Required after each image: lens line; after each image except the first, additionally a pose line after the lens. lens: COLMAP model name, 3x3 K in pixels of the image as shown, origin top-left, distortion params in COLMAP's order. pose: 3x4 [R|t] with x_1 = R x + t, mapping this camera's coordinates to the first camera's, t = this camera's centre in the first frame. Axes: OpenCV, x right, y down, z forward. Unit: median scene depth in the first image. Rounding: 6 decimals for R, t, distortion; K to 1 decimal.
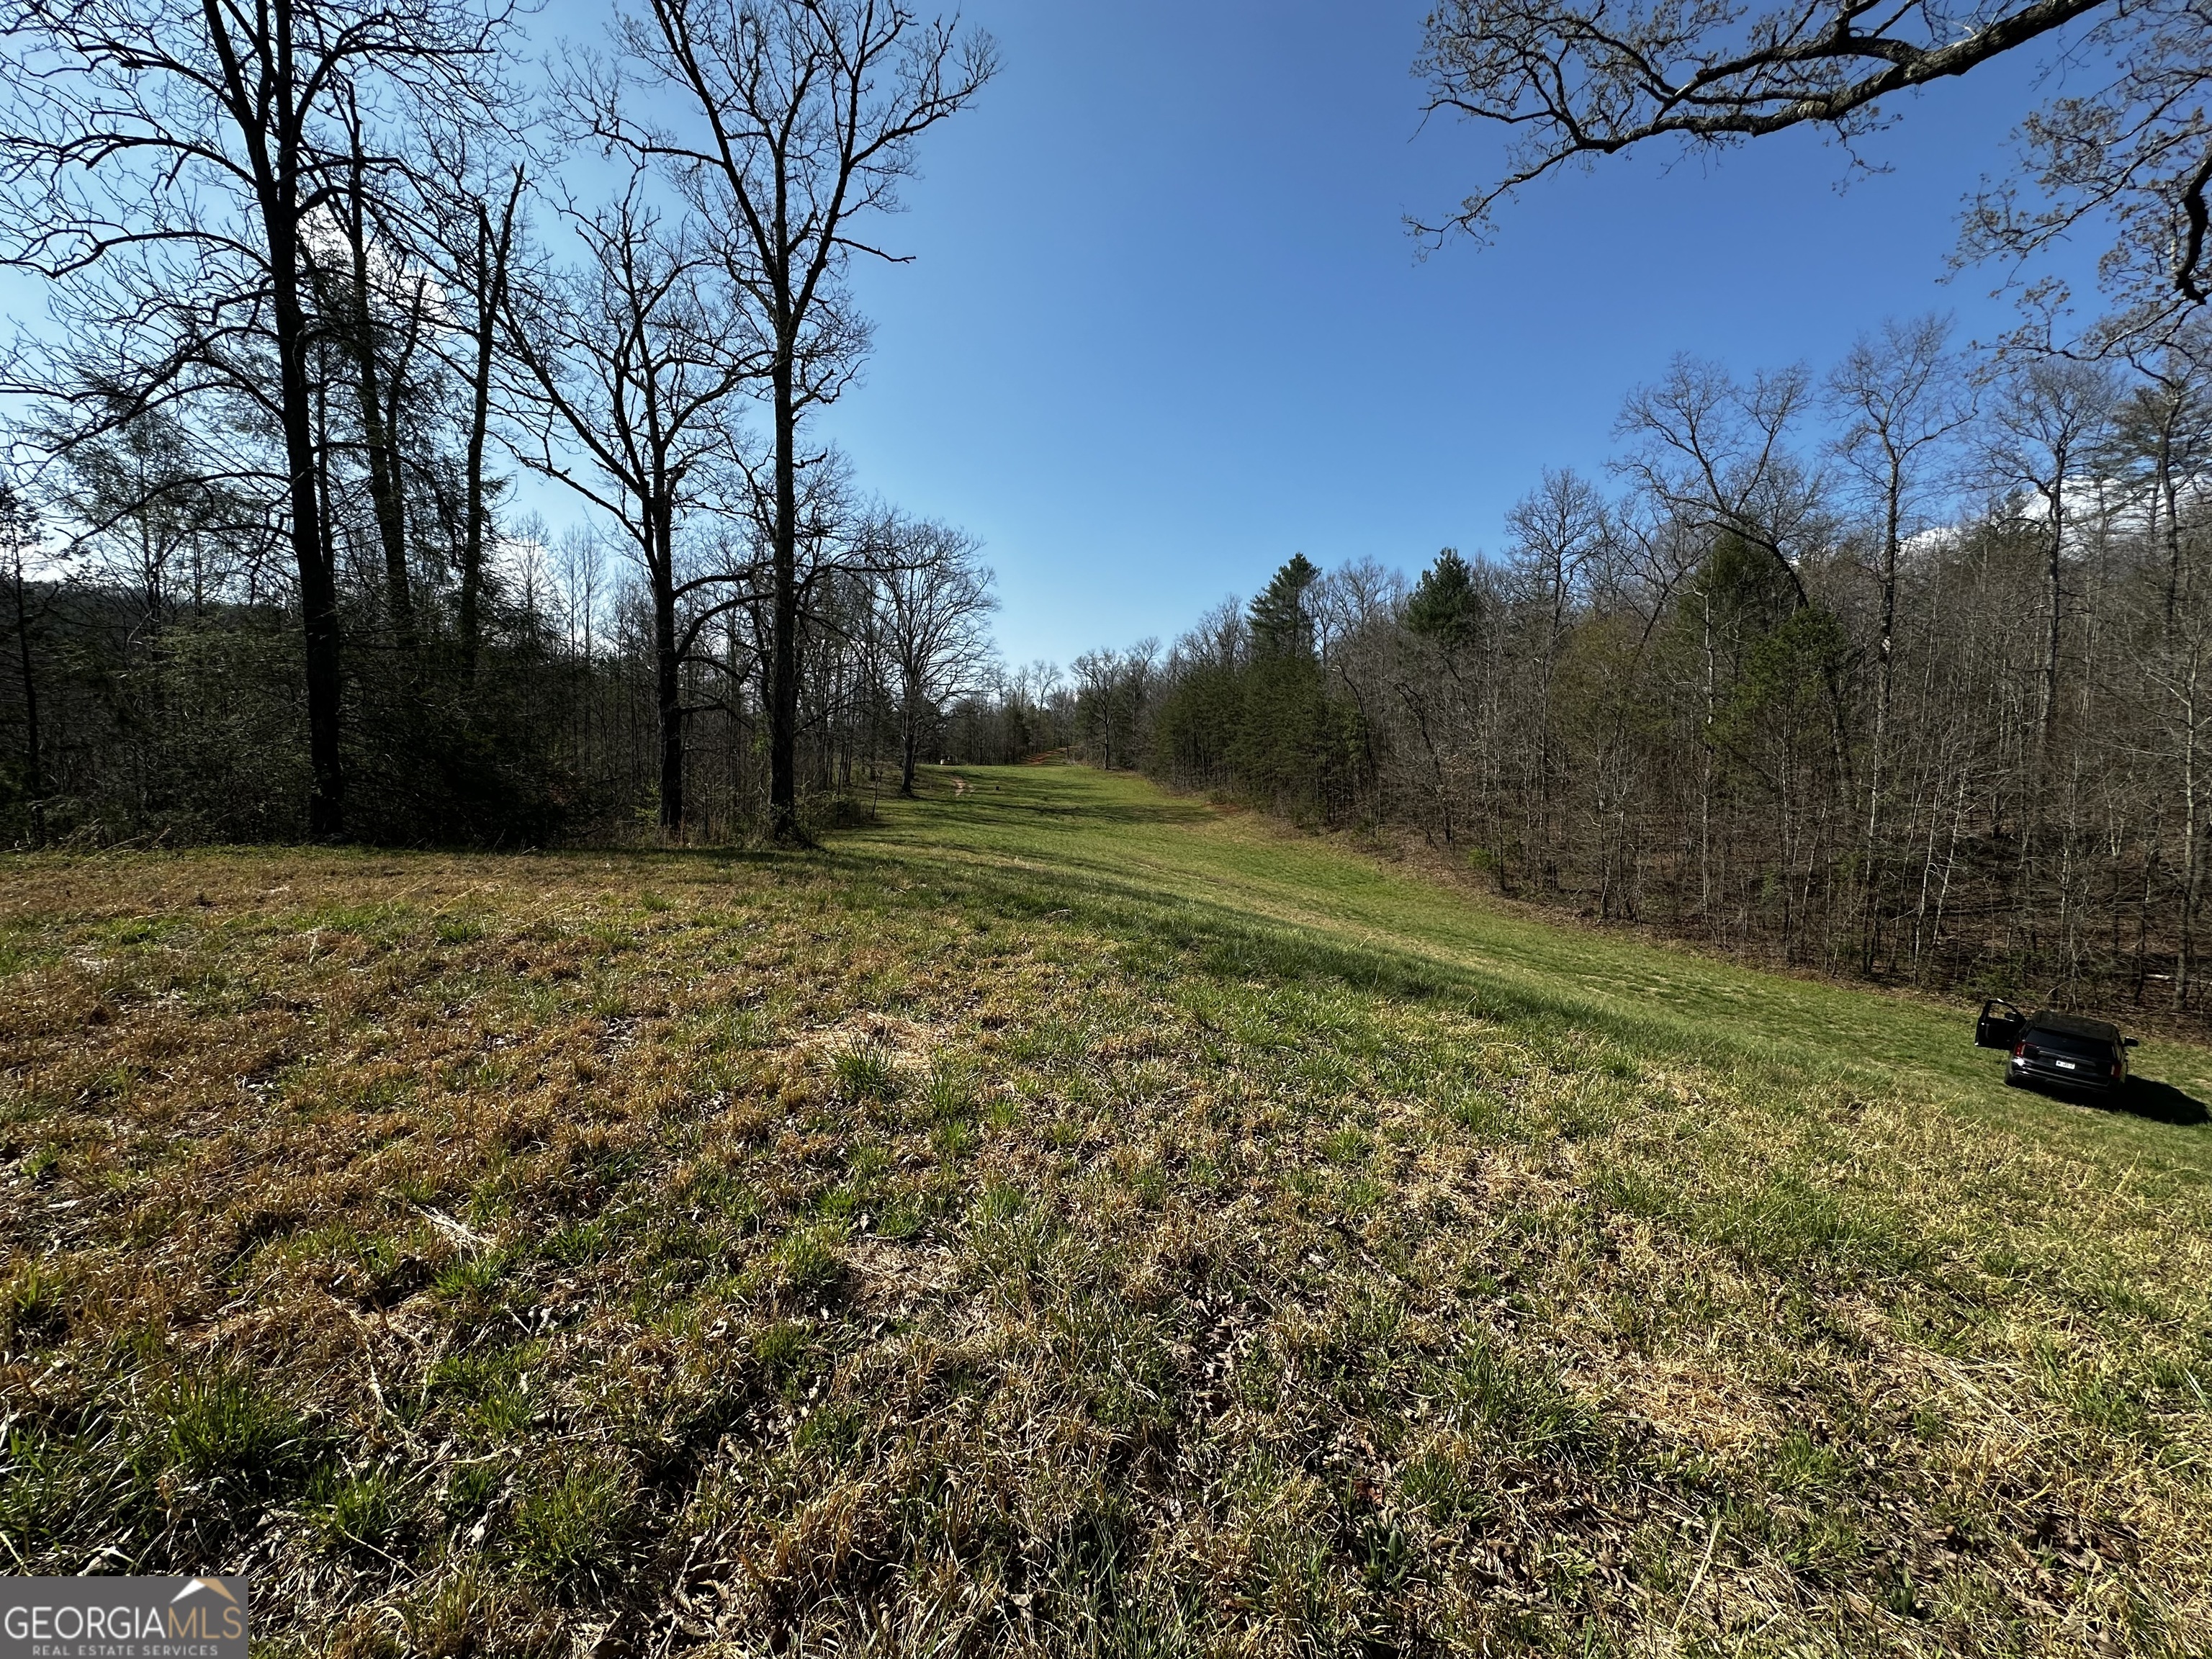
lens RADIAL K [[898.5, 0, 1106.0], [0, 898.5, 829.5], [0, 0, 1]] dist [0.000727, 0.000096]
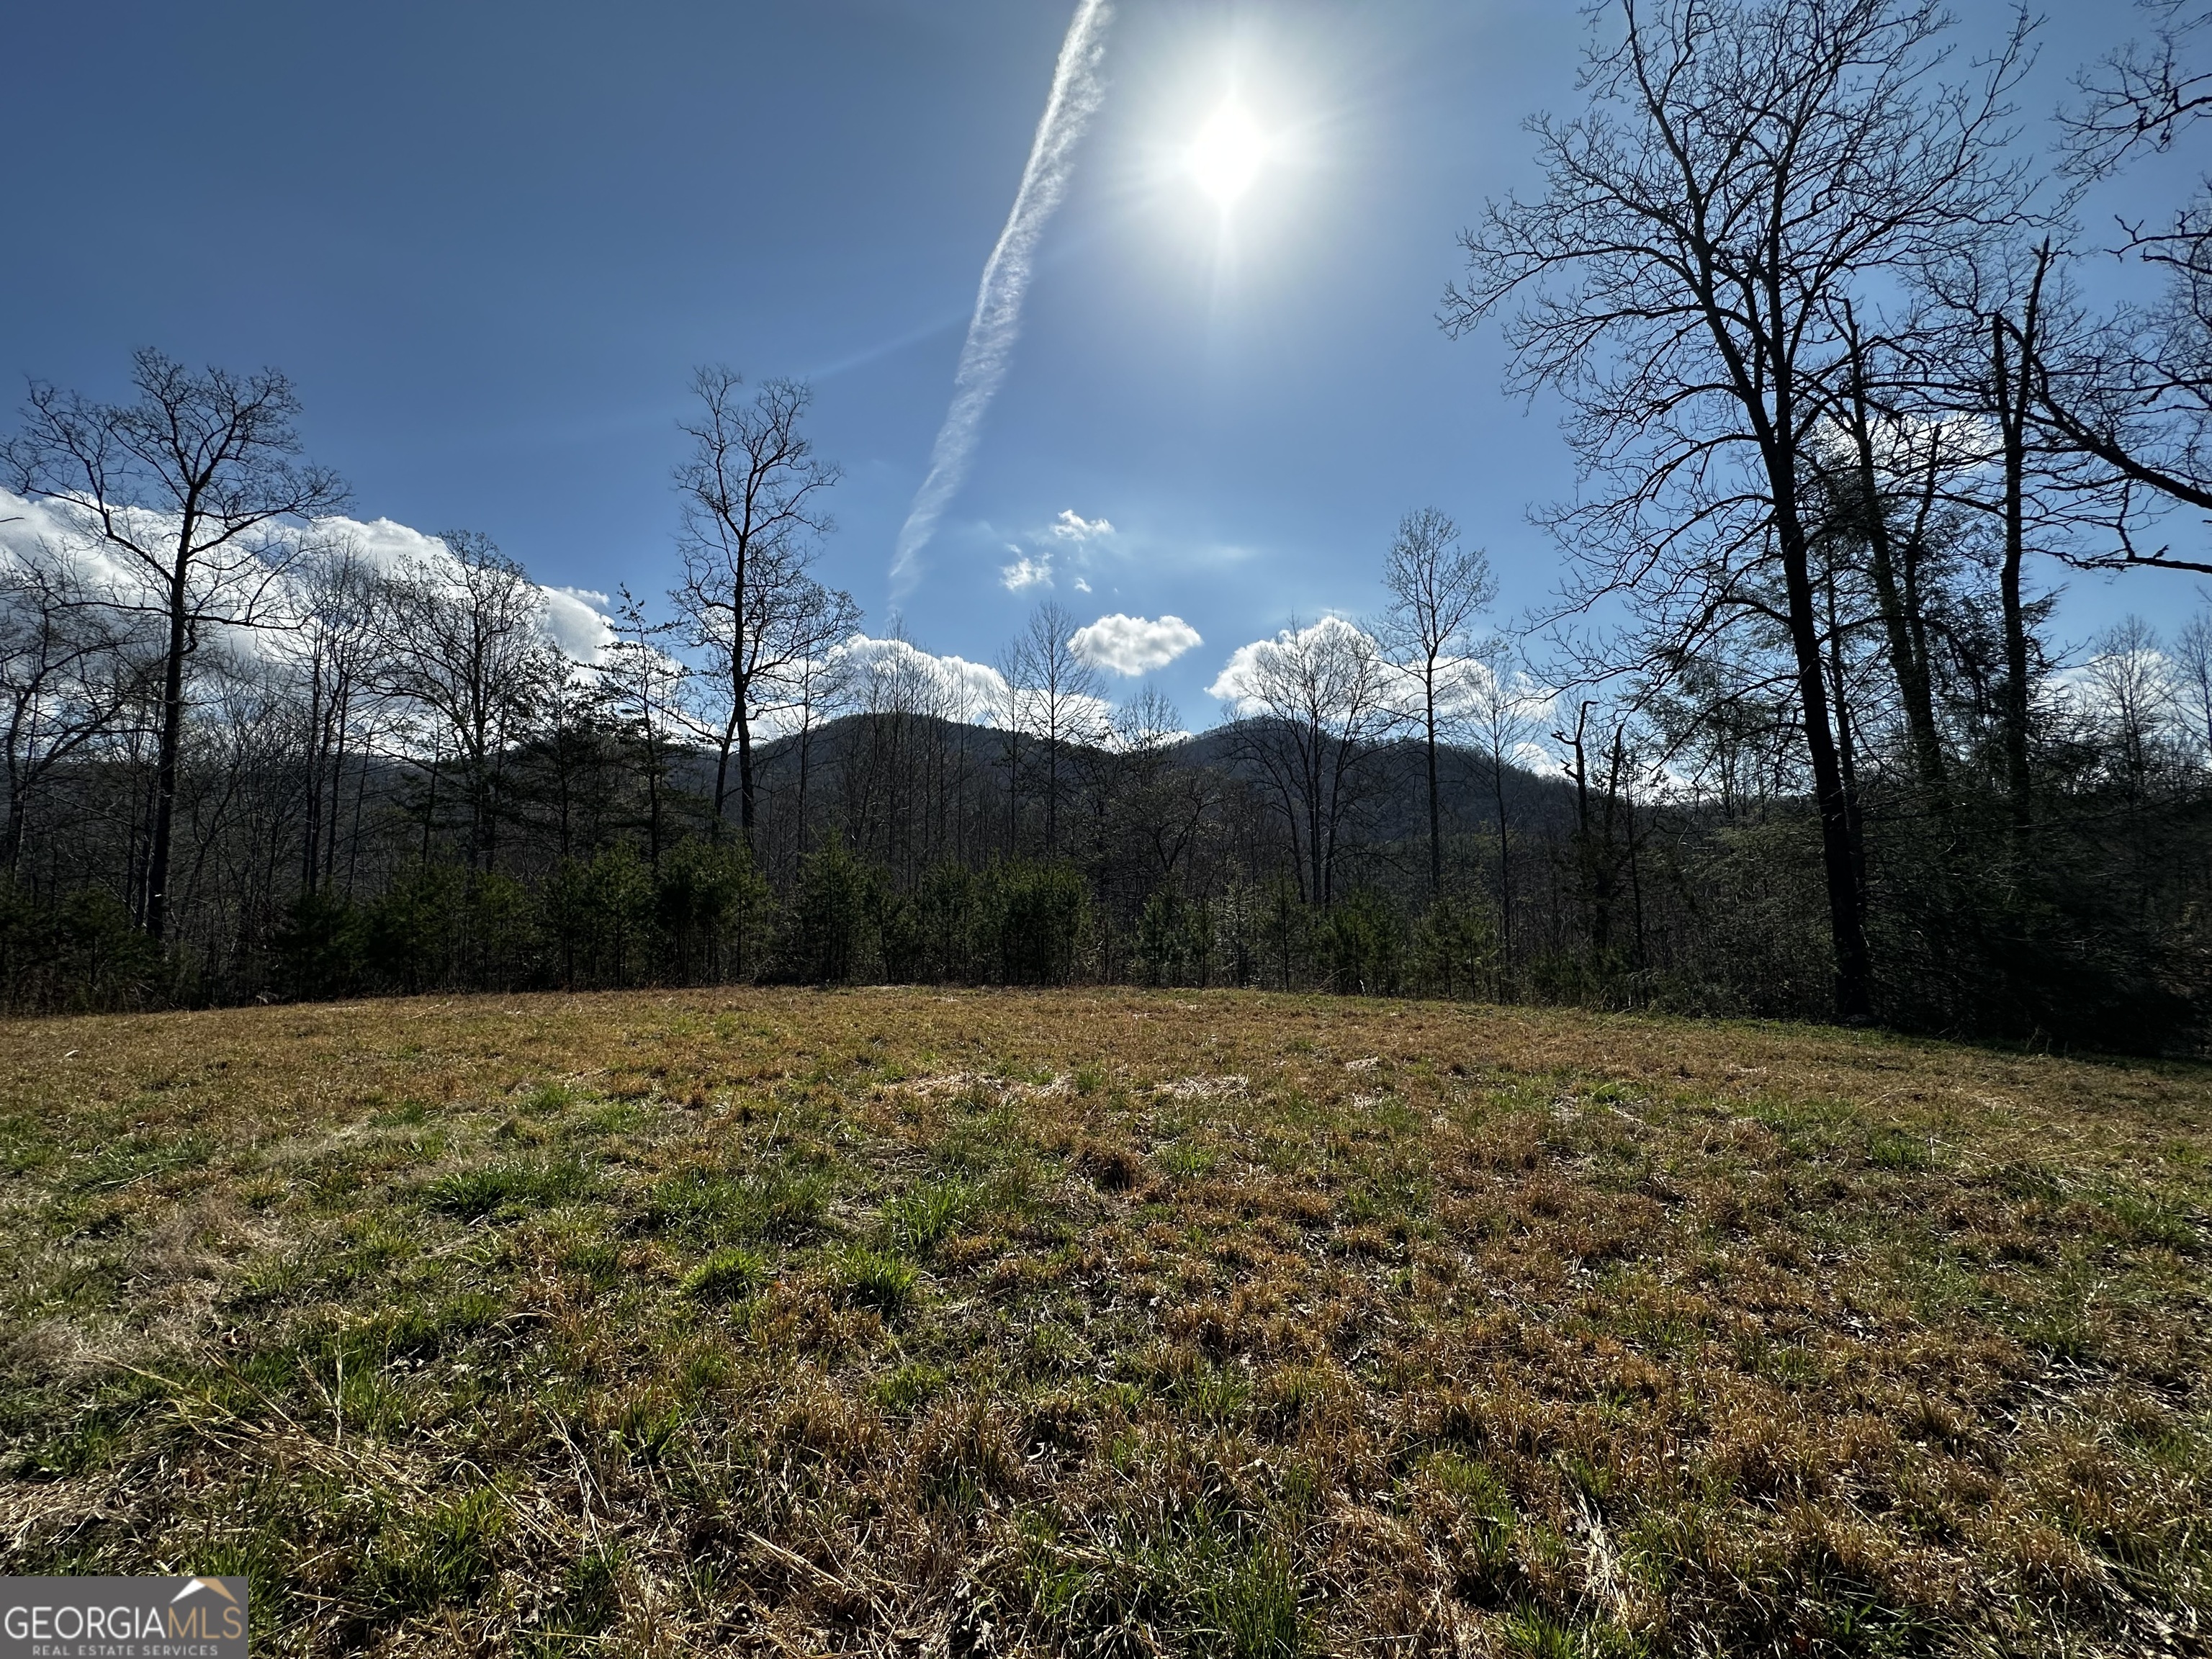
lens RADIAL K [[868.5, 0, 1099.7], [0, 868.5, 837.1], [0, 0, 1]] dist [-0.017084, 0.000033]
pose [[0.076877, -0.124180, -0.989277, 0.005405], [-0.064839, 0.989490, -0.129246, -0.005203], [0.994930, 0.074080, 0.068017, 0.045492]]
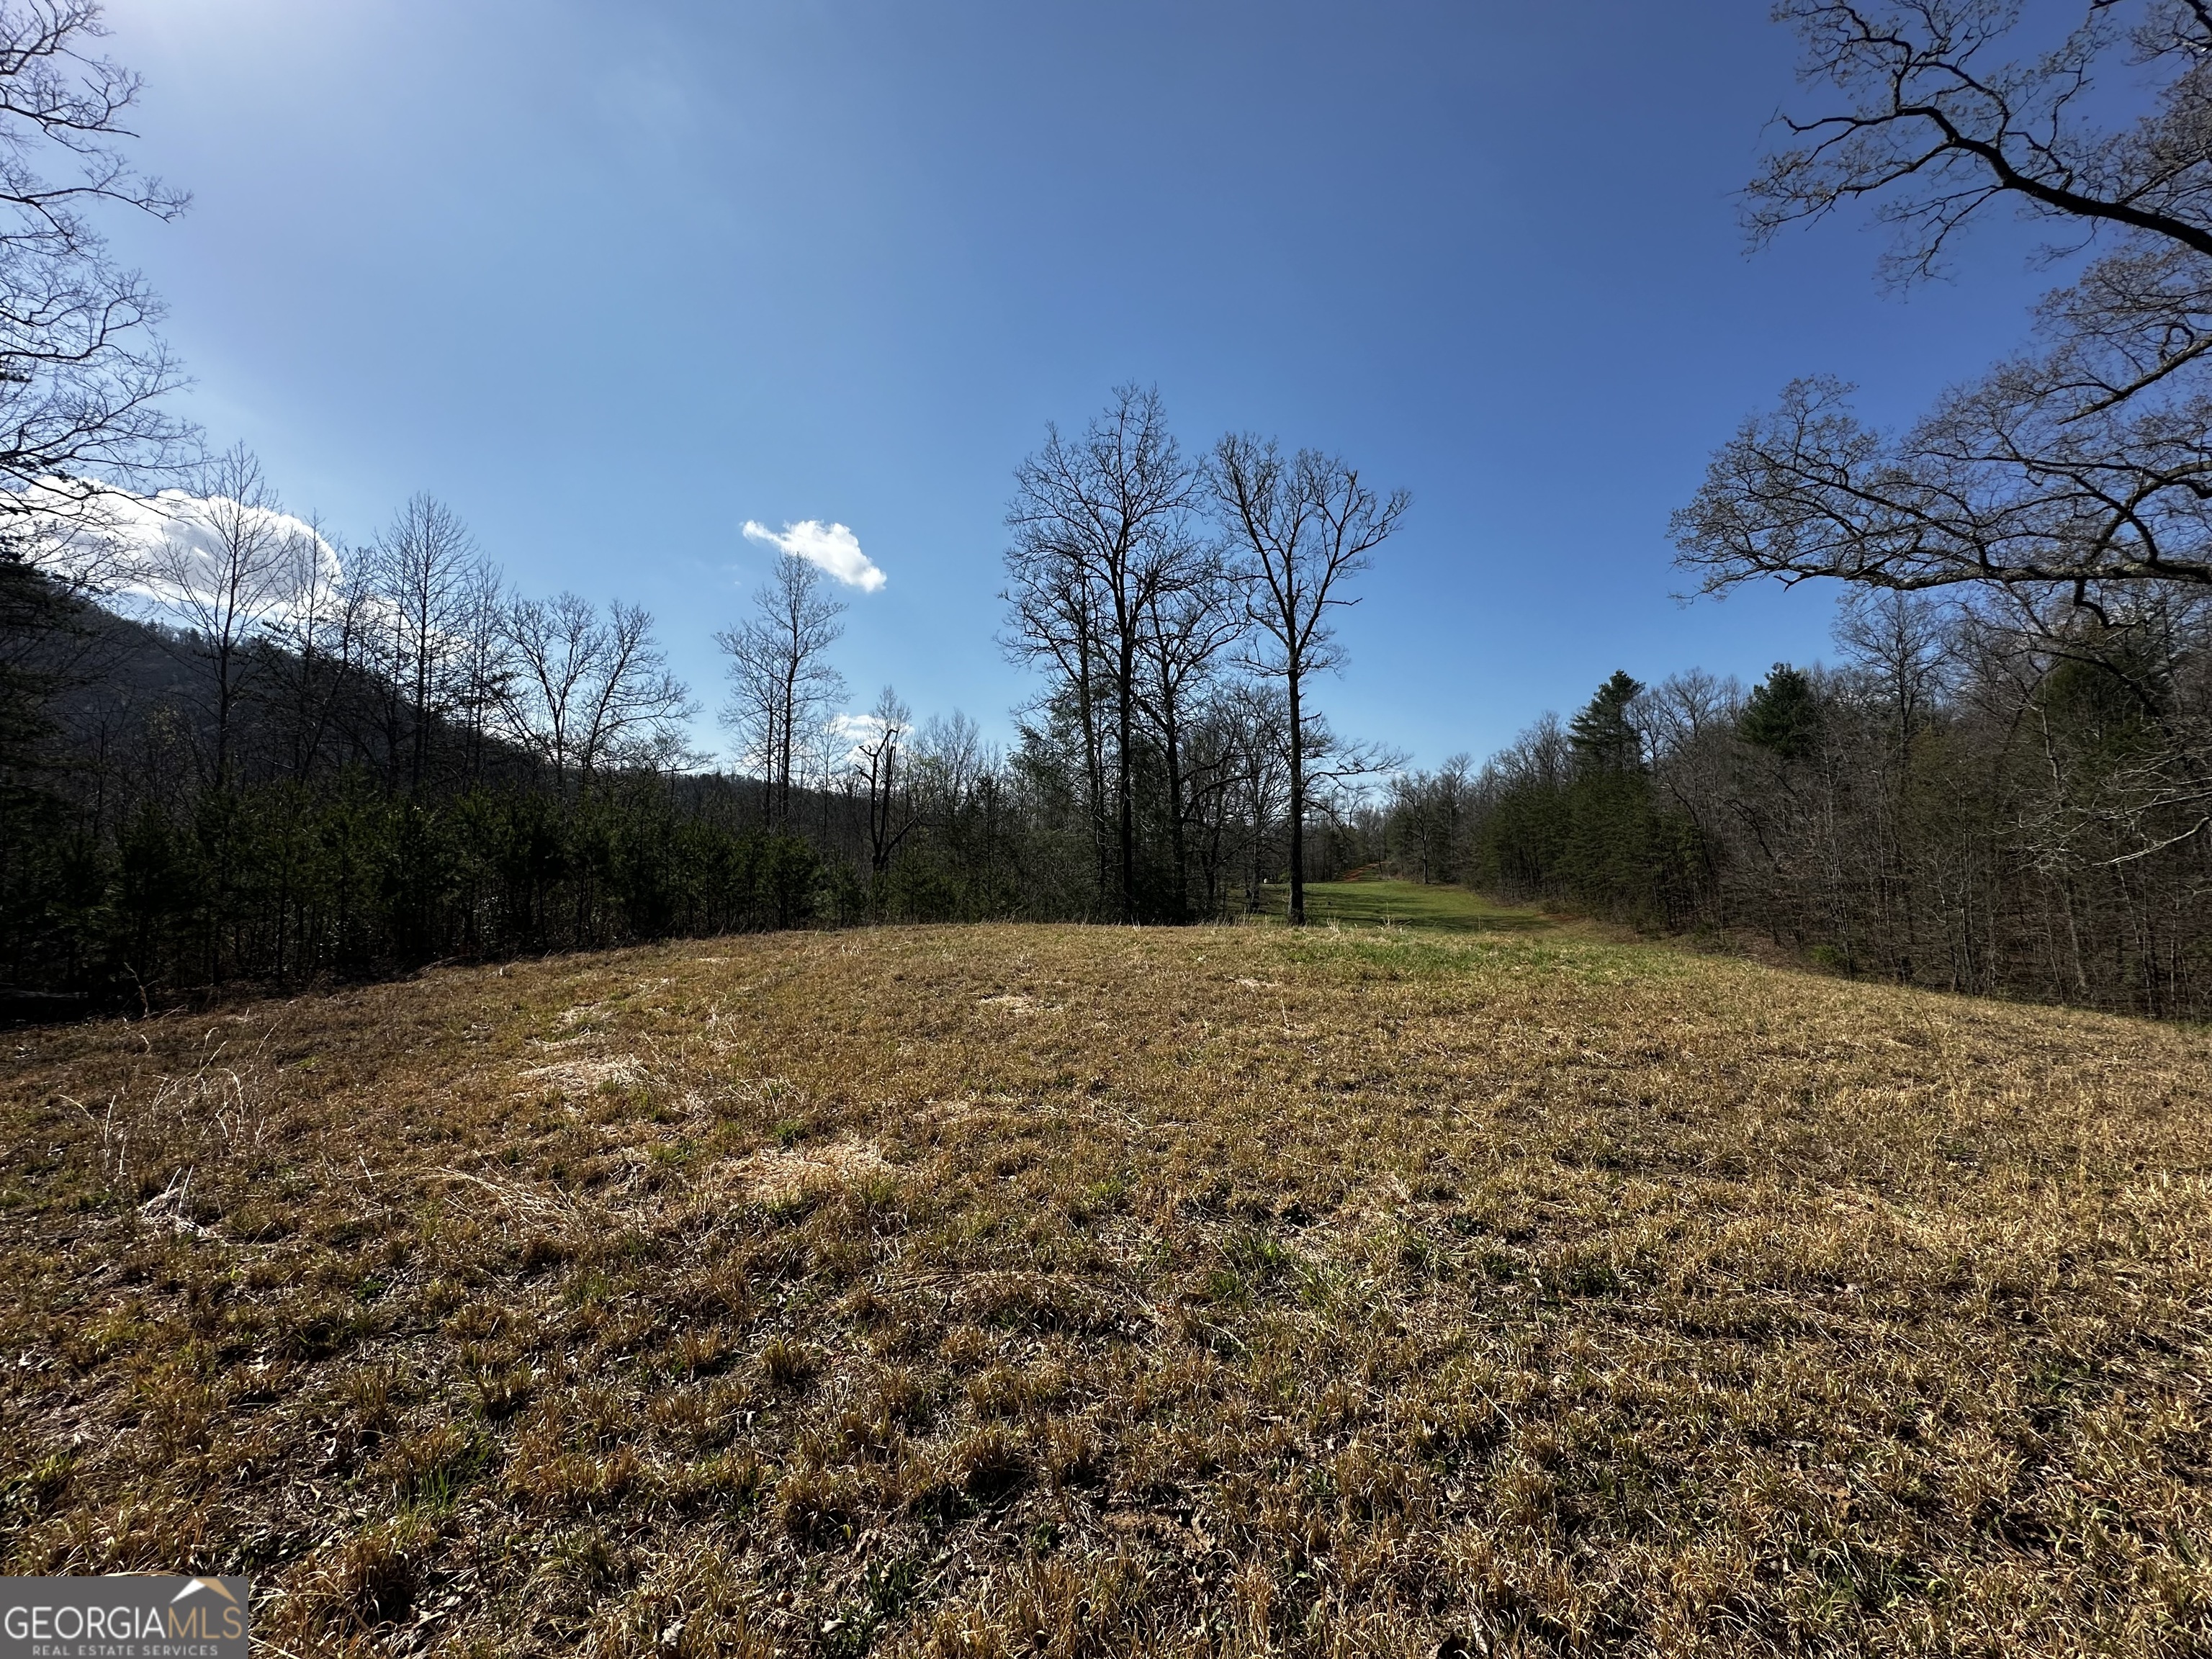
lens RADIAL K [[868.5, 0, 1099.7], [0, 868.5, 837.1], [0, 0, 1]] dist [-0.017084, 0.000033]
pose [[0.940627, -0.045386, -0.336394, -0.154691], [0.003039, 0.992107, -0.125358, 0.045629], [0.339428, 0.116893, 0.933340, -0.755827]]
